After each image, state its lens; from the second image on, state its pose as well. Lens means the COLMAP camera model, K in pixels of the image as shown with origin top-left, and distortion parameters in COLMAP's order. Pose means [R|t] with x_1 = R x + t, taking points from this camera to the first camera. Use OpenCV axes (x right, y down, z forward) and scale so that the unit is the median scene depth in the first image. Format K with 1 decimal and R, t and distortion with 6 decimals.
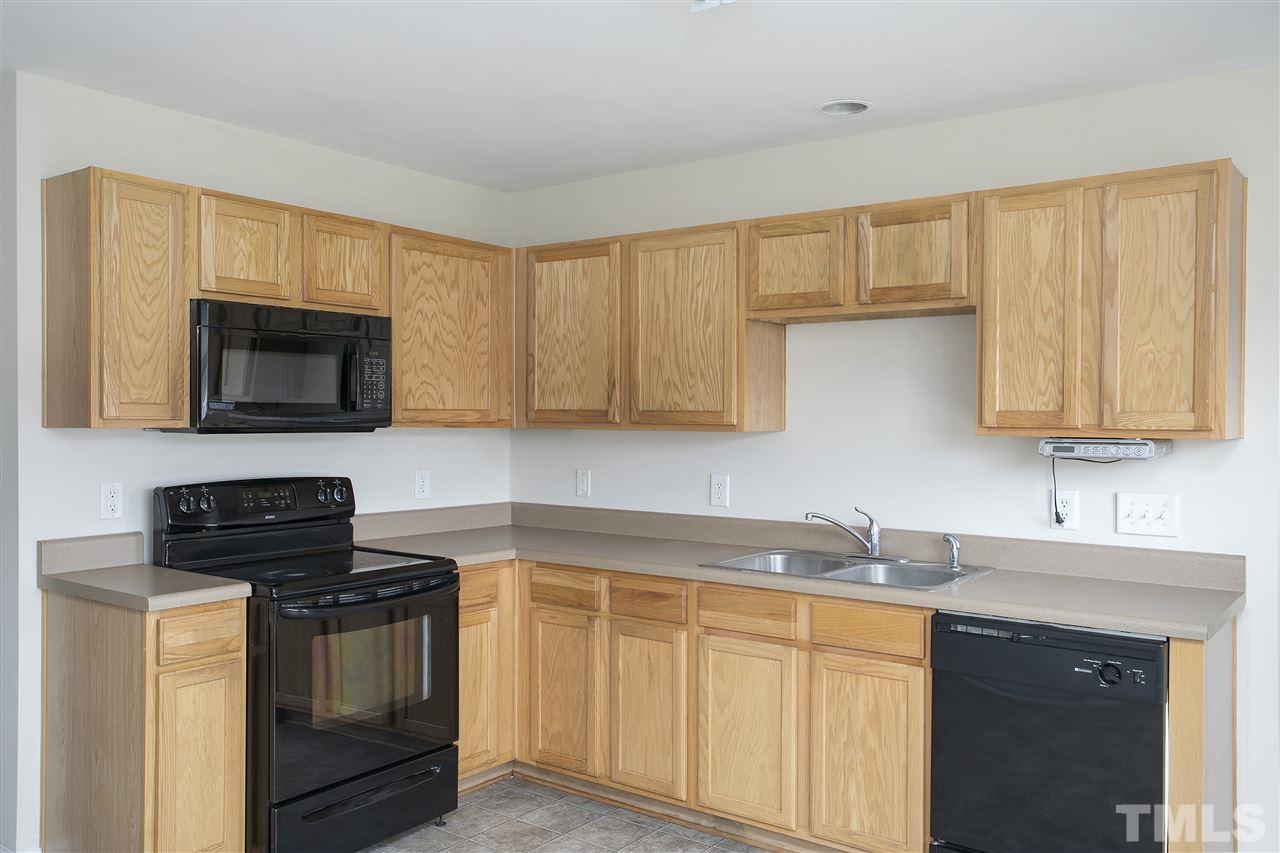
lens RADIAL K [[1048.2, 0, 656.7], [0, 1048.2, 424.1], [0, 0, 1]] dist [-0.036818, 0.088517]
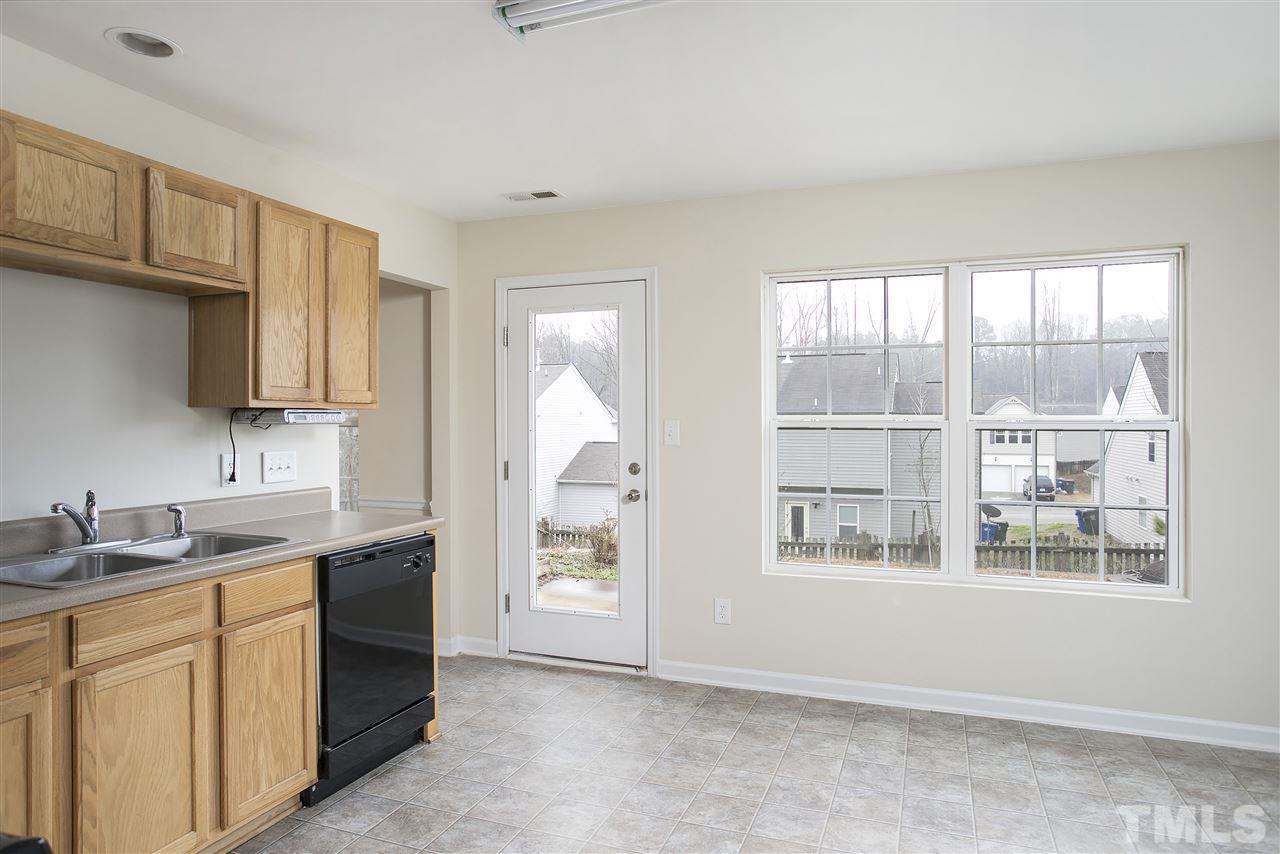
lens RADIAL K [[757.8, 0, 643.2], [0, 757.8, 417.6], [0, 0, 1]] dist [-0.043378, 0.028165]
pose [[-0.261147, -0.005315, 0.965285, -0.530149], [0.005710, 0.999959, 0.007051, 0.017083], [-0.965282, 0.007353, -0.261105, 0.718151]]
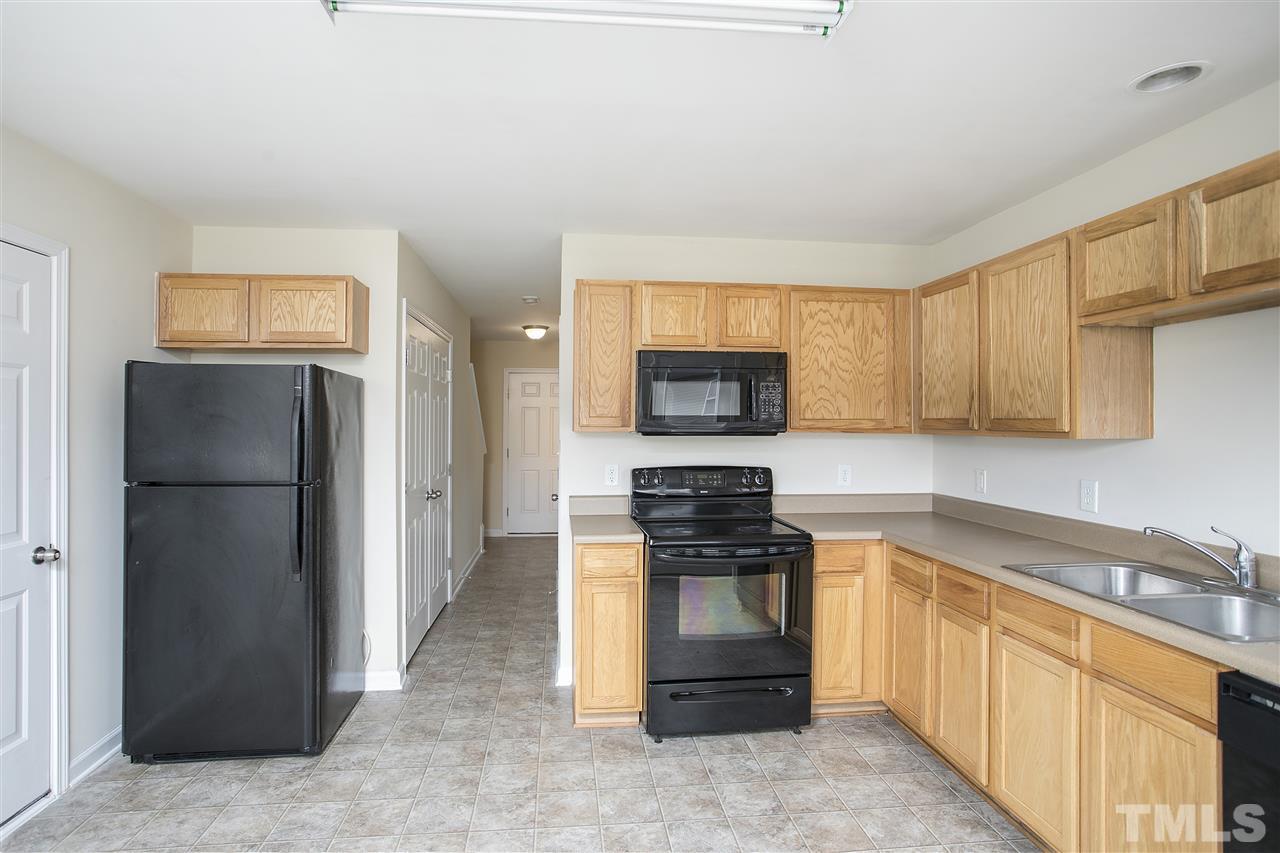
lens RADIAL K [[675.6, 0, 636.5], [0, 675.6, 421.7], [0, 0, 1]] dist [-0.057272, 0.037522]
pose [[0.670305, -0.005333, -0.742067, 0.278834], [-0.003549, 0.999940, -0.010392, -0.001104], [0.742078, 0.009600, 0.670245, 0.271739]]
